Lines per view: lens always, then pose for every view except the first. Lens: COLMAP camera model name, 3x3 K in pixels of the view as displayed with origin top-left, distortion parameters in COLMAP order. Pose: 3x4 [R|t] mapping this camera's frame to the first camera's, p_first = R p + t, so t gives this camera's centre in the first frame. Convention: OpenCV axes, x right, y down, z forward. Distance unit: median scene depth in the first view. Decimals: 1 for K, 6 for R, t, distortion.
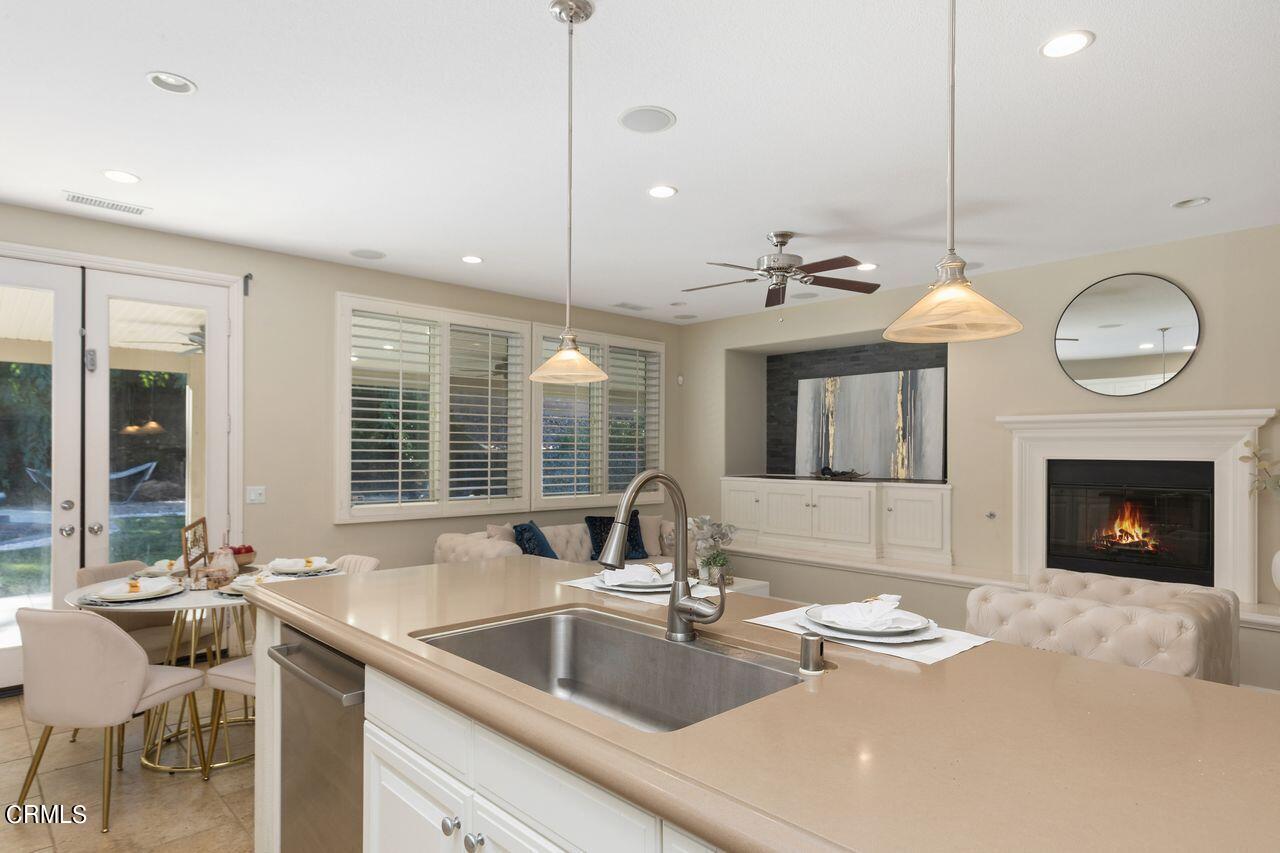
lens RADIAL K [[706.0, 0, 651.6], [0, 706.0, 447.1], [0, 0, 1]] dist [0.001435, -0.005214]
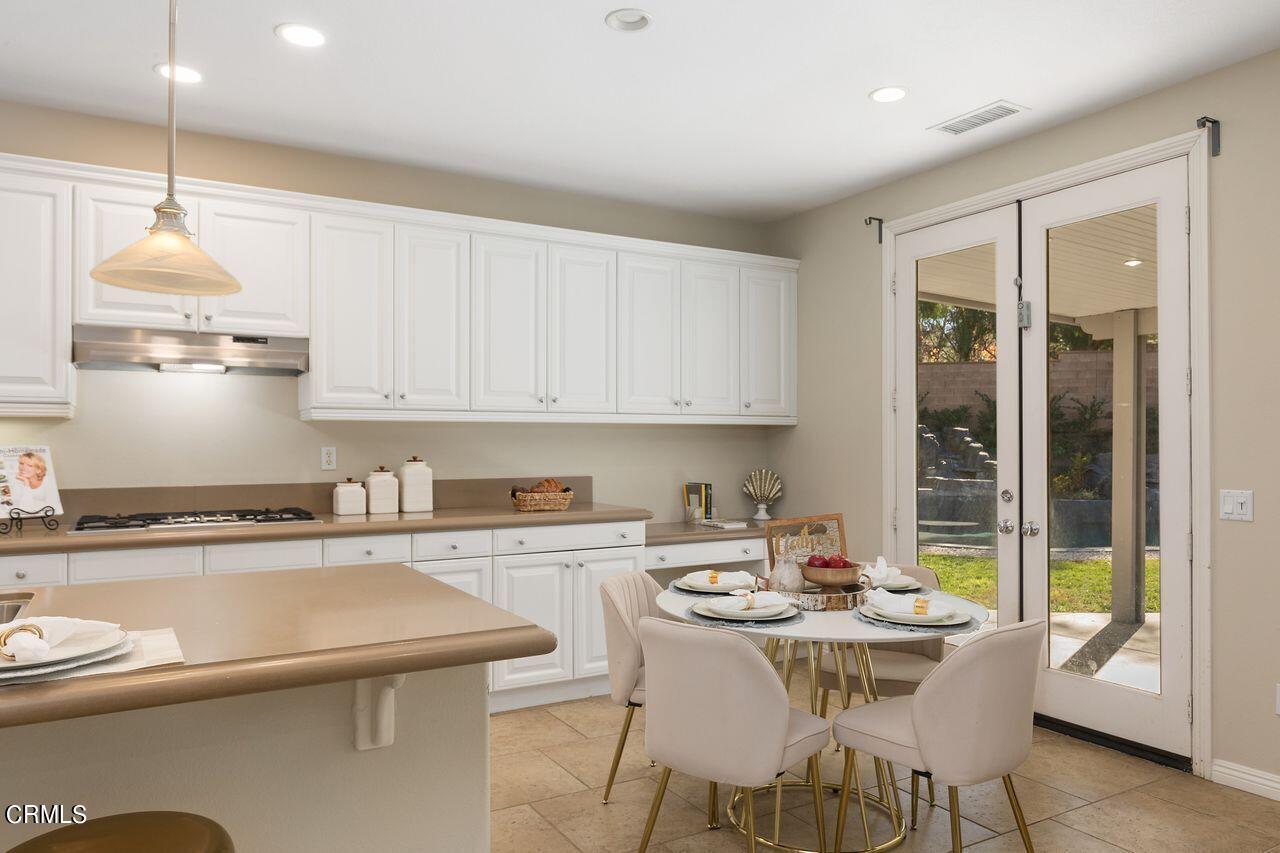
lens RADIAL K [[860.7, 0, 620.8], [0, 860.7, 428.9], [0, 0, 1]] dist [-0.003217, -0.006169]
pose [[-0.247252, -0.020604, -0.968732, 0.174968], [0.006853, 0.999712, -0.023011, 0.016918], [0.968927, -0.012328, -0.247039, 0.556677]]
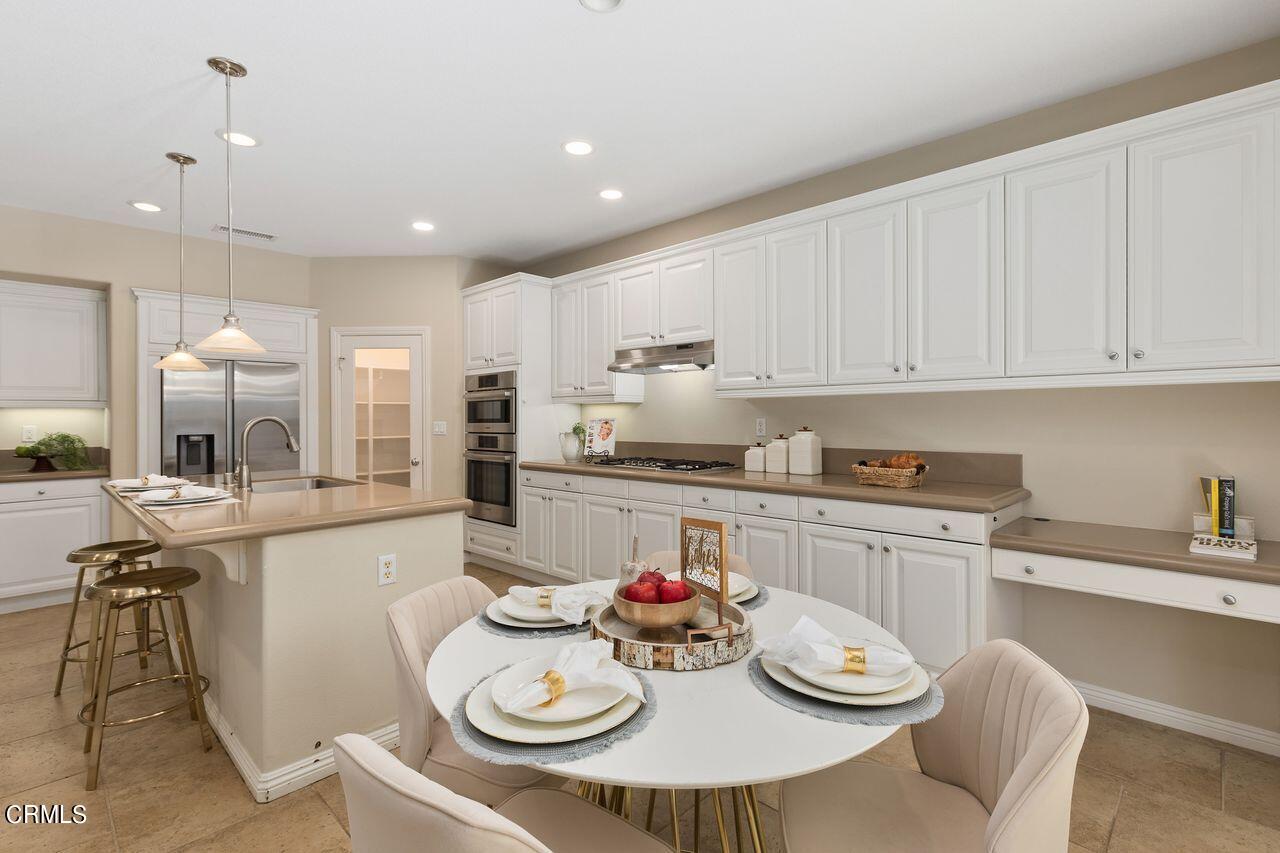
lens RADIAL K [[576.0, 0, 654.7], [0, 576.0, 419.8], [0, 0, 1]] dist [-0.008007, 0.000578]
pose [[-0.998999, 0.003060, -0.044629, -0.319243], [0.003056, 0.999995, 0.000158, 0.014777], [0.044629, 0.000022, -0.999004, 0.771205]]
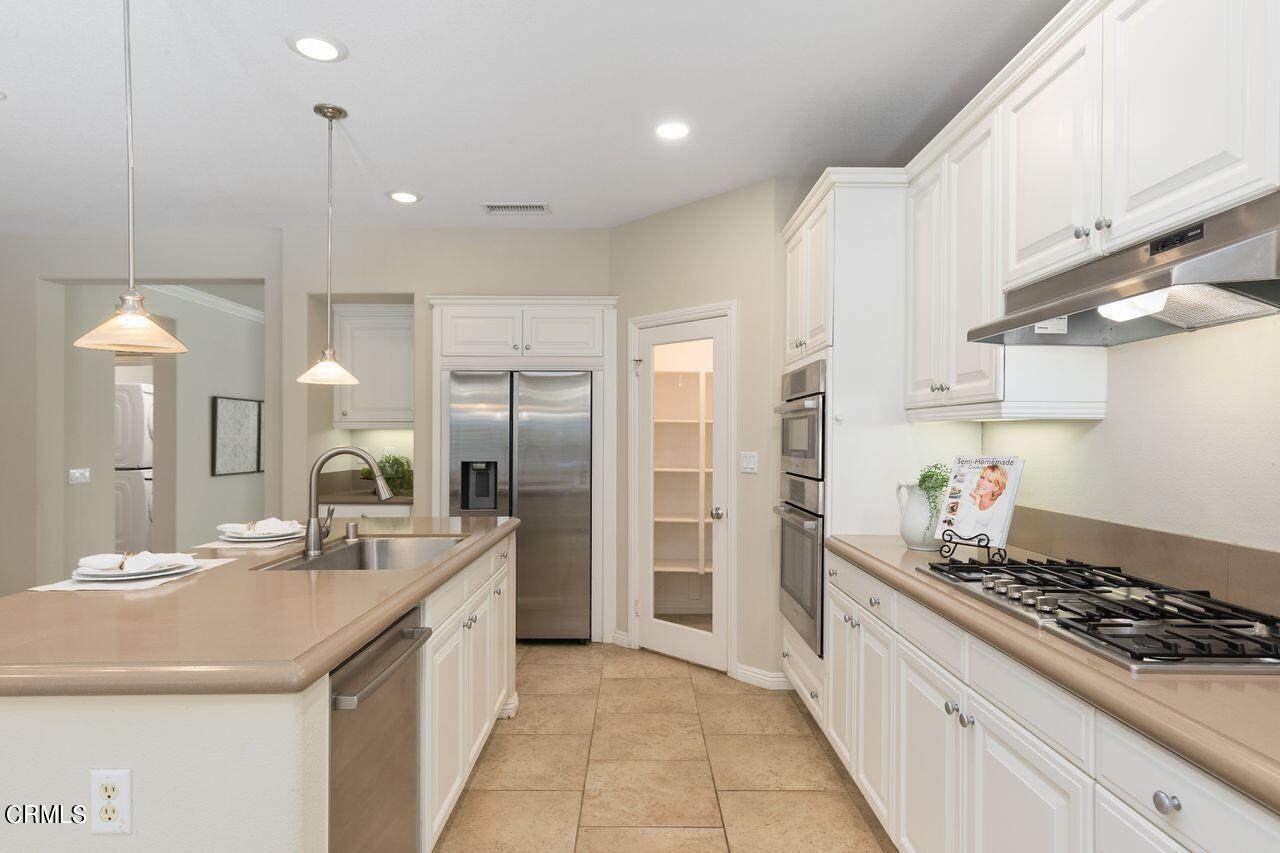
lens RADIAL K [[706.0, 0, 642.6], [0, 706.0, 433.4], [0, 0, 1]] dist [0.001435, -0.005214]
pose [[-0.722779, -0.003355, 0.691071, -0.416962], [-0.008667, 0.999954, -0.004210, 0.003240], [-0.691025, -0.009032, -0.722774, 0.432844]]
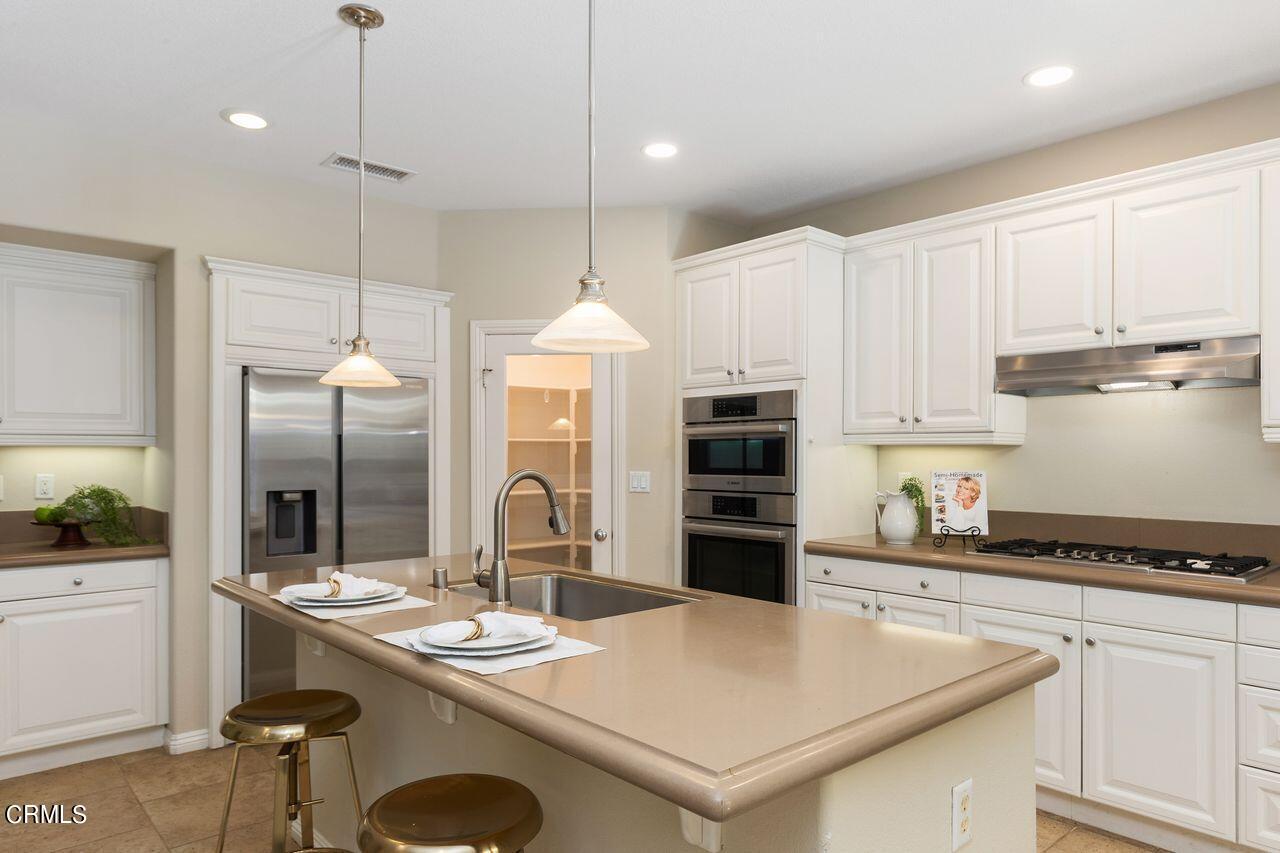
lens RADIAL K [[785.8, 0, 648.1], [0, 785.8, 454.1], [0, 0, 1]] dist [-0.002898, -0.005144]
pose [[-0.999194, -0.006023, 0.039687, -0.071959], [-0.006221, 0.999969, -0.004861, 0.004064], [-0.039657, -0.005104, -0.999200, 0.628414]]
